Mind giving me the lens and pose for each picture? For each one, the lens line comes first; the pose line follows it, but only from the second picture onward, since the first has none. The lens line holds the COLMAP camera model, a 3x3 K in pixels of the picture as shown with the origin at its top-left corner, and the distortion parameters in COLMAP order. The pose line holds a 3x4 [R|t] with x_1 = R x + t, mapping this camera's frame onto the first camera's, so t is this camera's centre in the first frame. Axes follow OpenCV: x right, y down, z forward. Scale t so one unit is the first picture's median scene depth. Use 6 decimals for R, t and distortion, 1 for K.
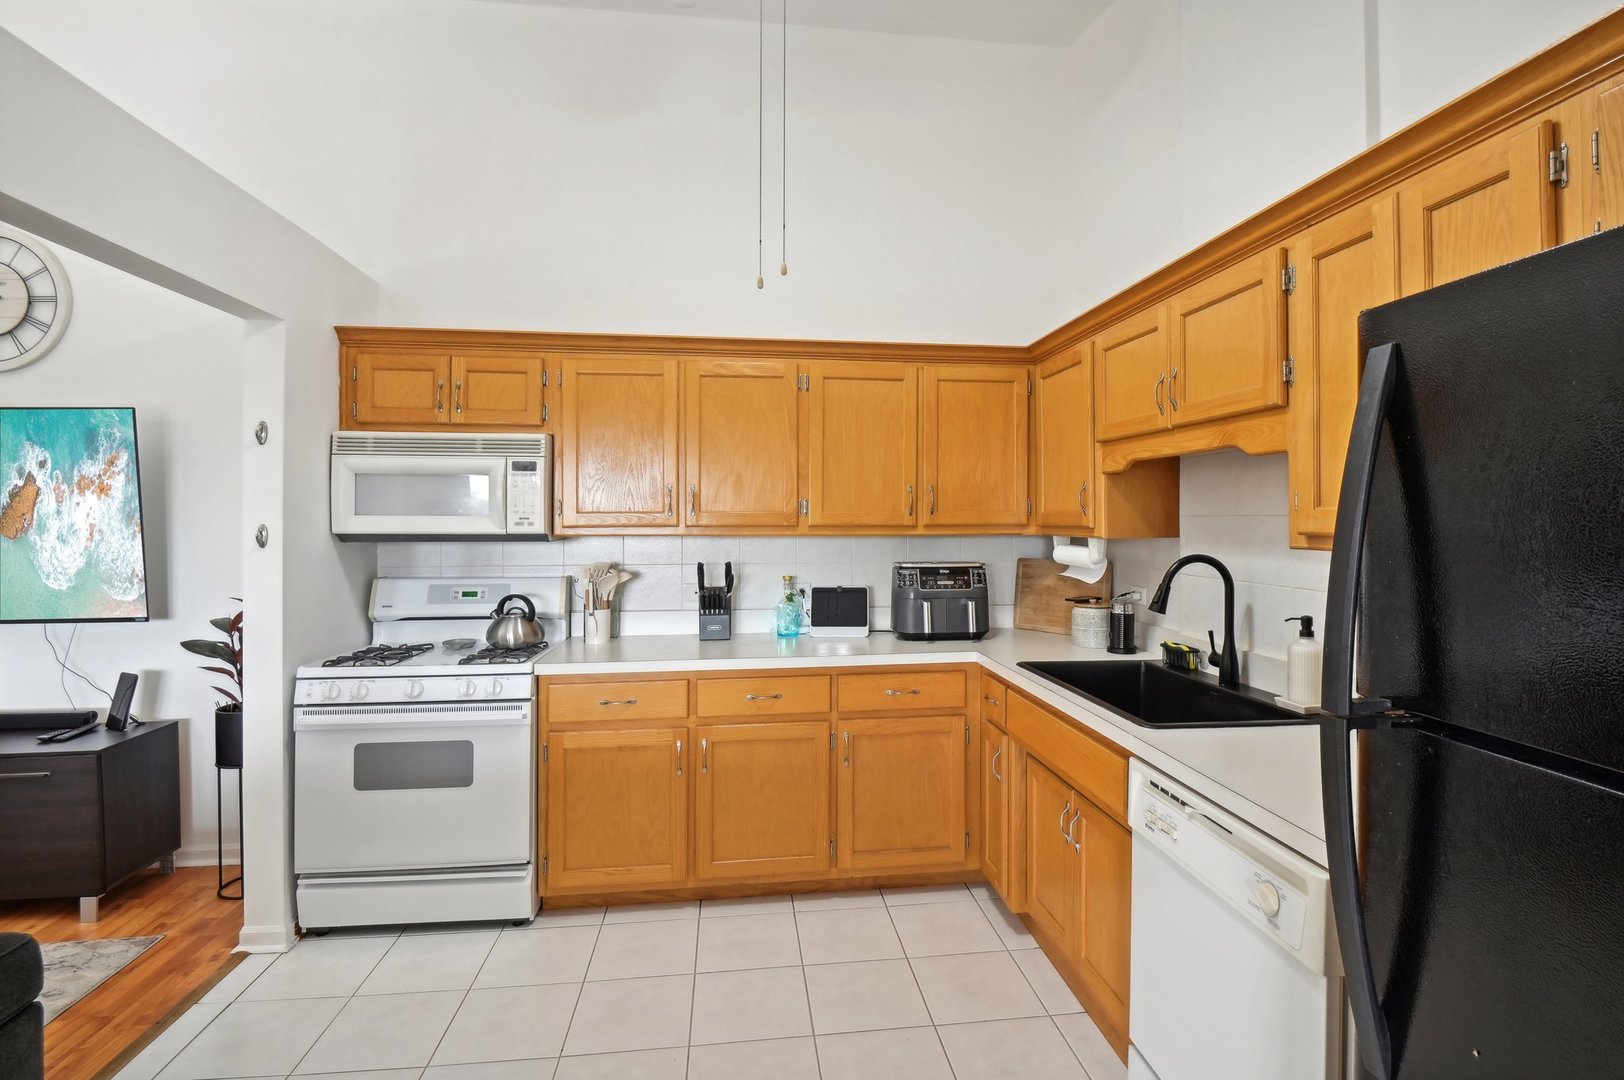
lens RADIAL K [[756.3, 0, 820.9], [0, 756.3, 512.2], [0, 0, 1]] dist [-0.005795, -0.006057]
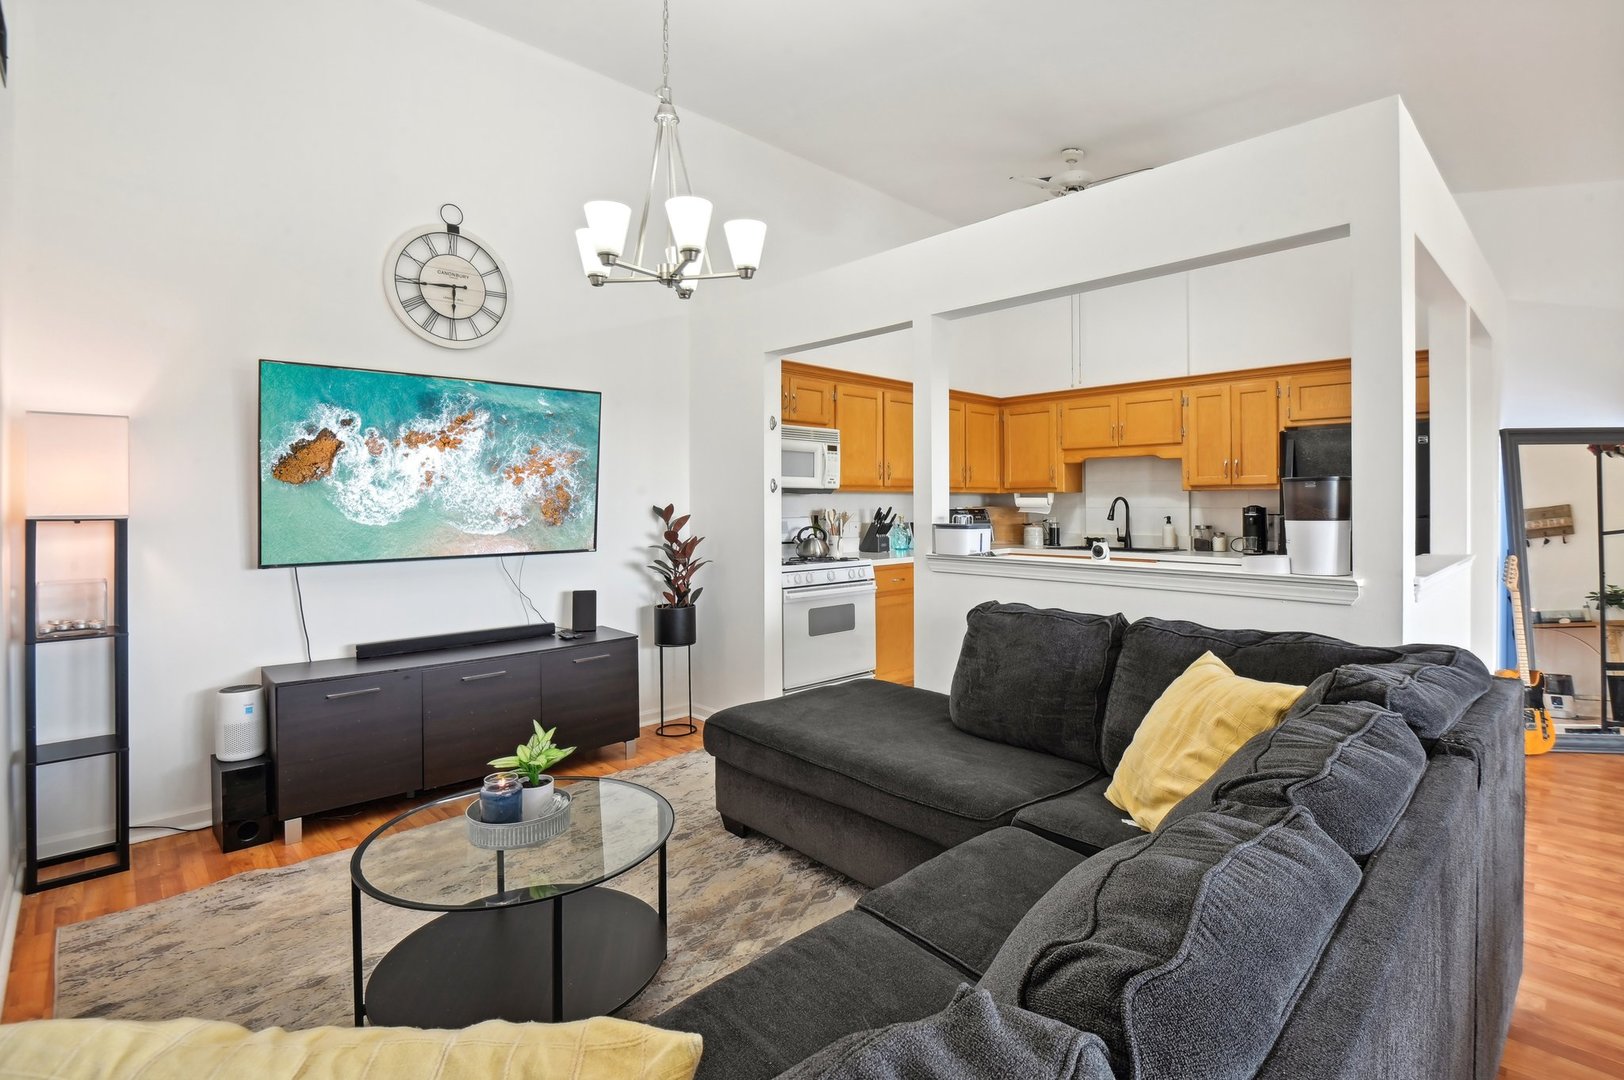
lens RADIAL K [[756.3, 0, 818.6], [0, 756.3, 497.4], [0, 0, 1]] dist [-0.005795, -0.006057]
pose [[0.802529, 0.004069, 0.596599, -1.413988], [-0.003551, 0.999992, -0.002044, 0.051945], [-0.596603, -0.000478, 0.802537, -0.331810]]
